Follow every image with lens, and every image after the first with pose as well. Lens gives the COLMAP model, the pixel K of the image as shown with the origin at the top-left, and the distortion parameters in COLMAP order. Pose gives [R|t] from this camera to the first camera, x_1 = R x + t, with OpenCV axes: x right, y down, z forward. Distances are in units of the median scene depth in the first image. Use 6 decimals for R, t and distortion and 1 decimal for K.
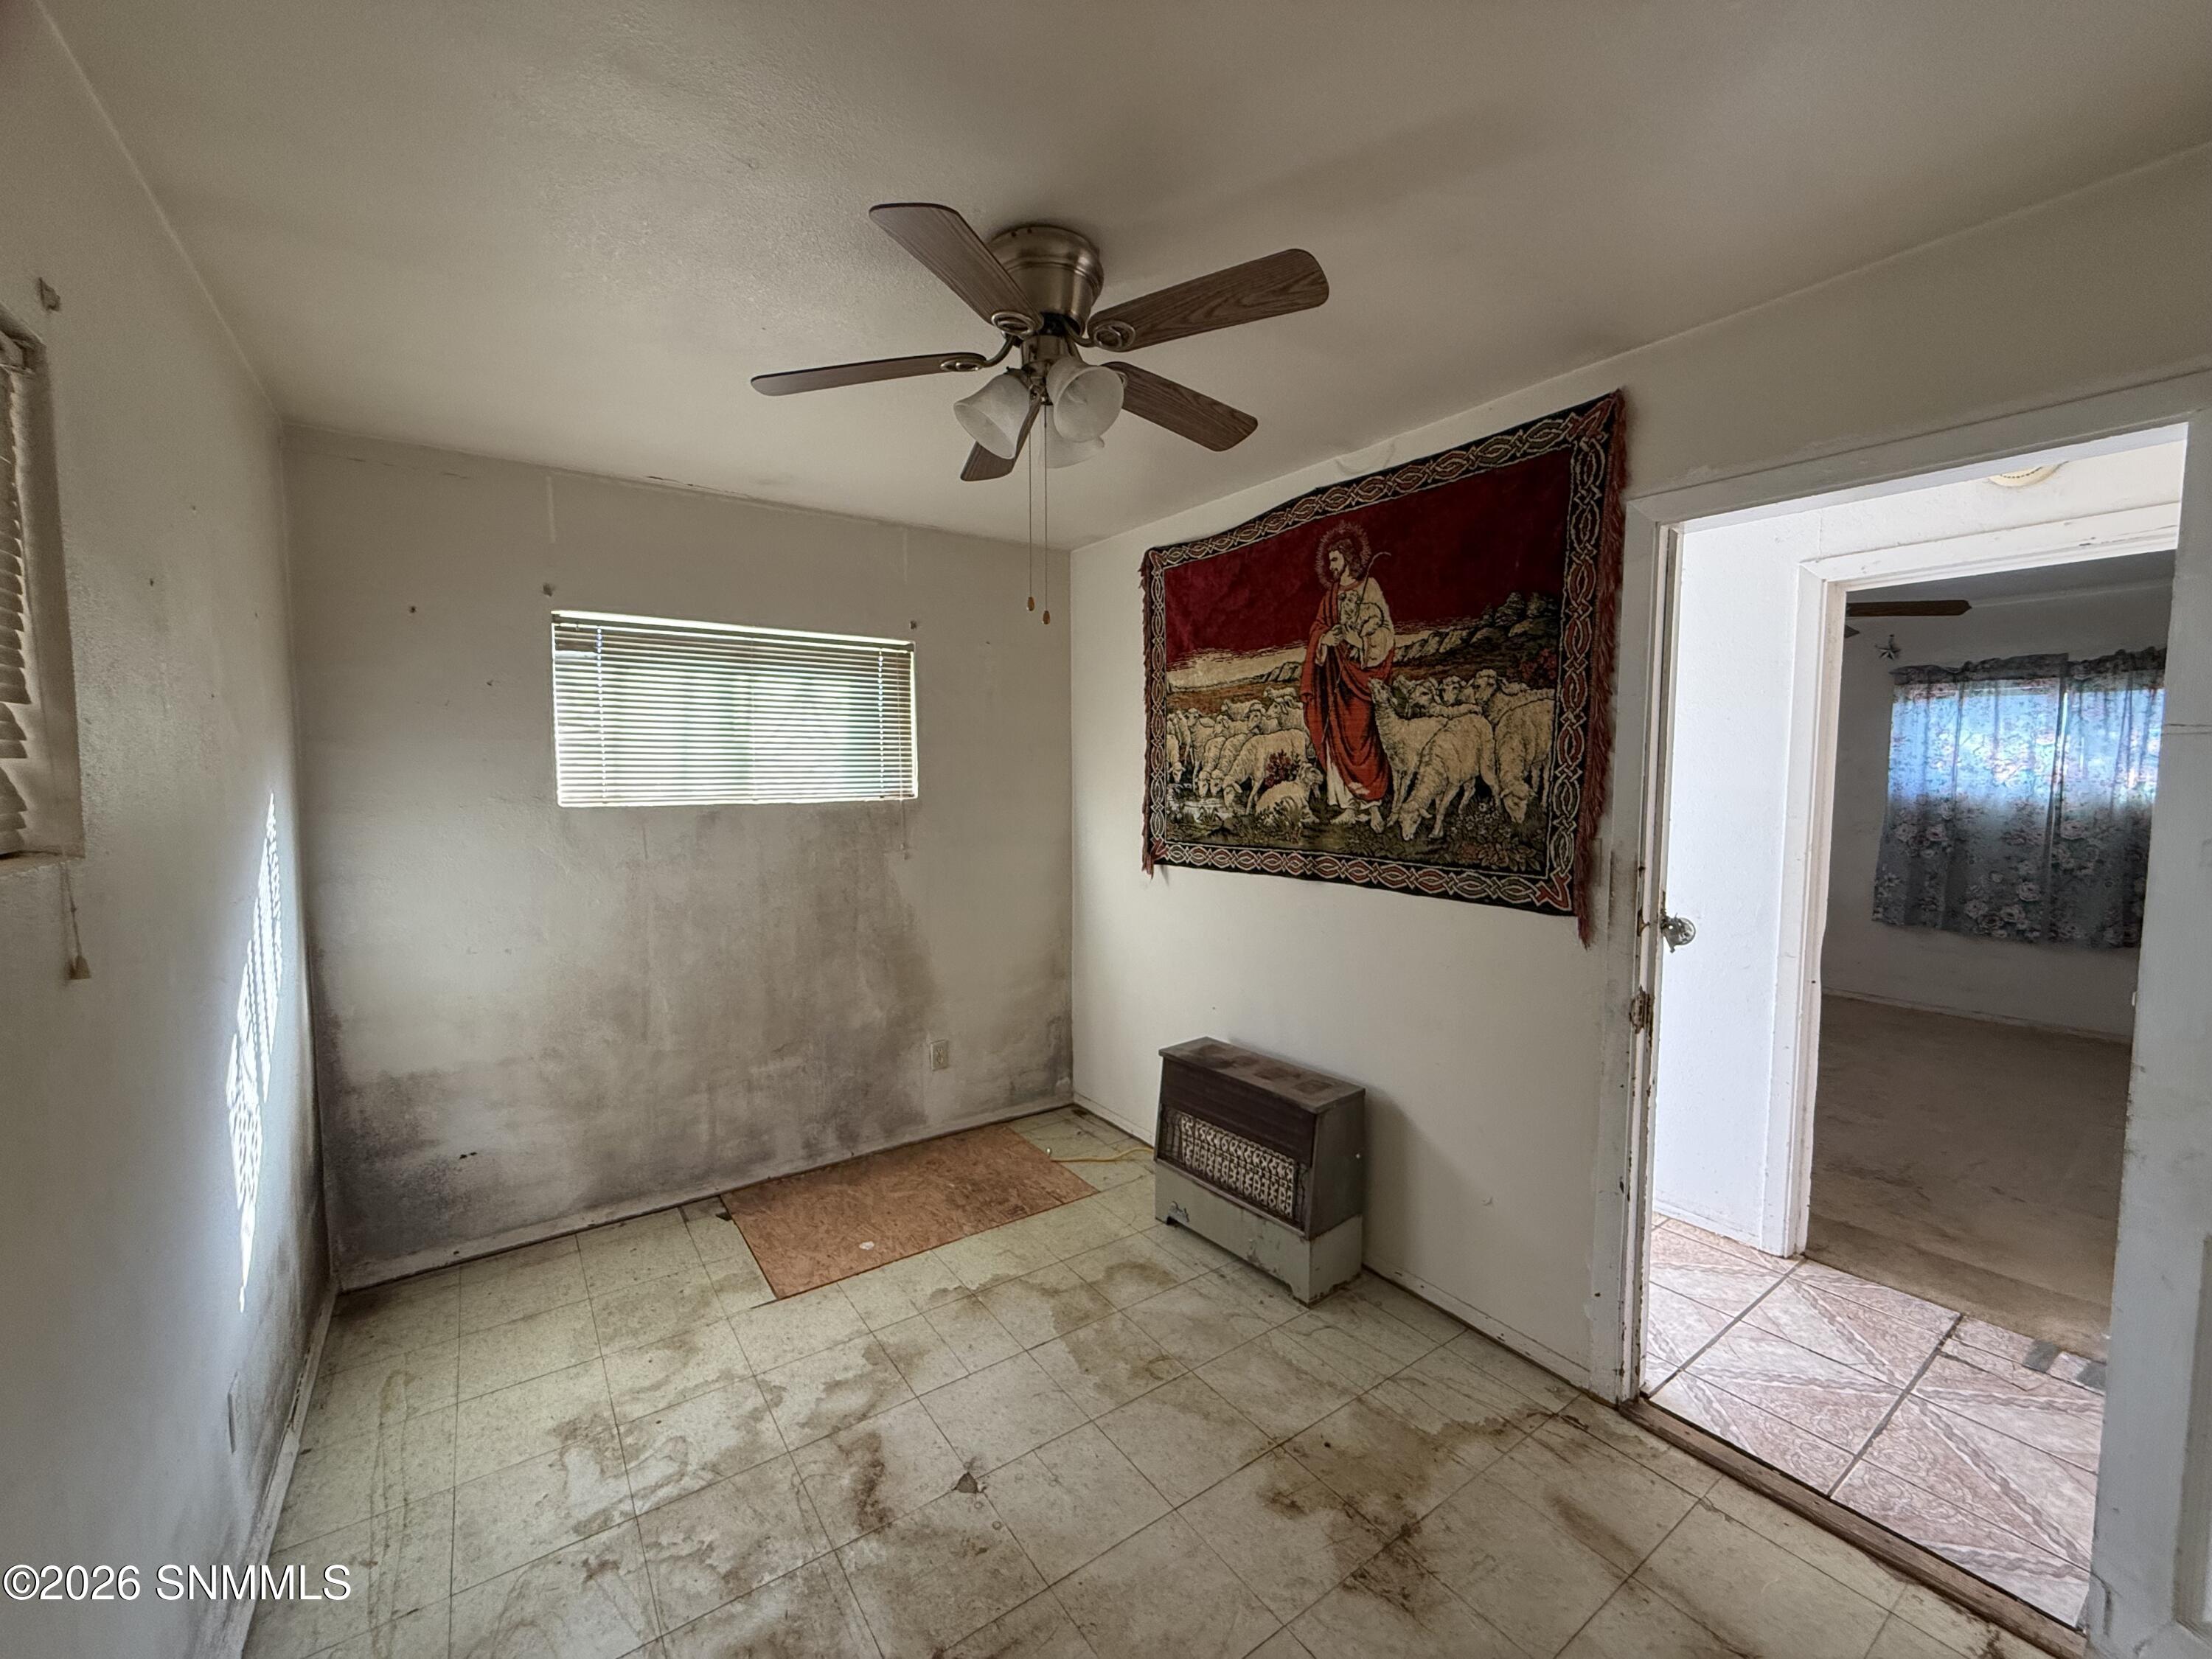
lens RADIAL K [[886.9, 0, 1104.4], [0, 886.9, 828.4], [0, 0, 1]] dist [0.001748, 0.000617]
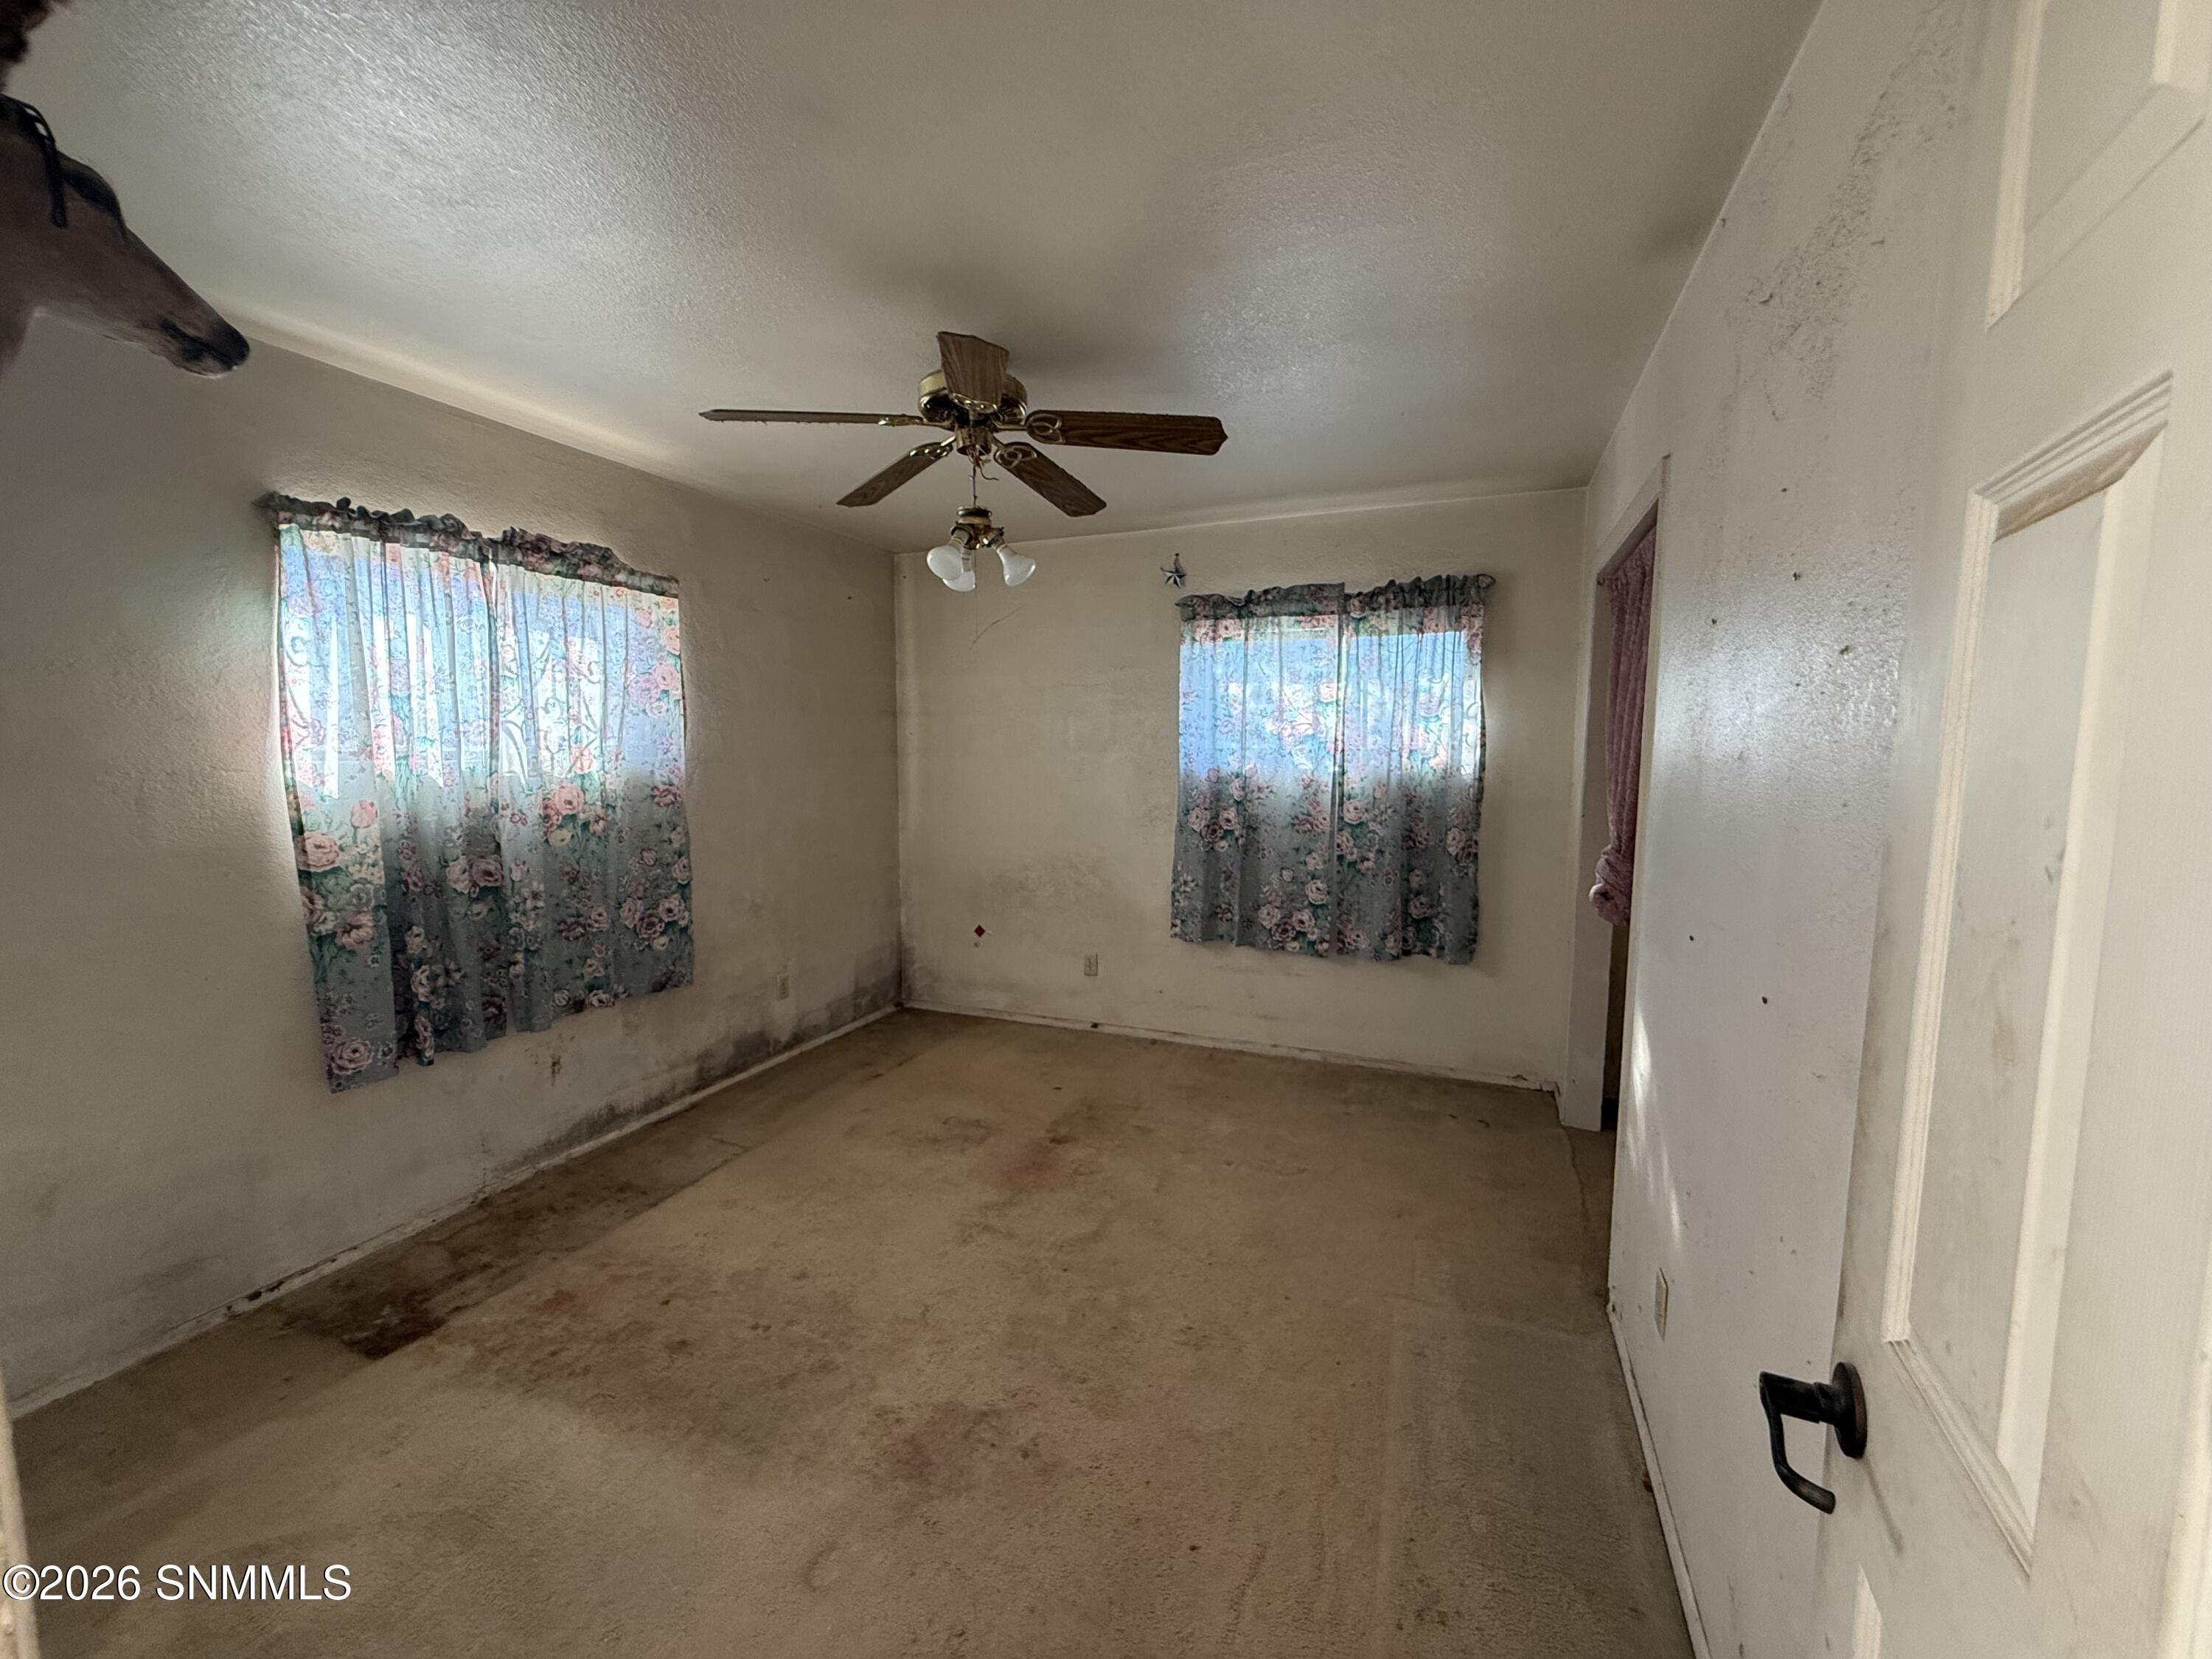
lens RADIAL K [[886.9, 0, 1104.9], [0, 886.9, 829.2], [0, 0, 1]] dist [0.001748, 0.000617]
pose [[0.842906, -0.051930, 0.535550, 0.458160], [0.037111, 0.998572, 0.038419, -0.019824], [-0.536780, -0.012509, 0.843629, 0.434206]]
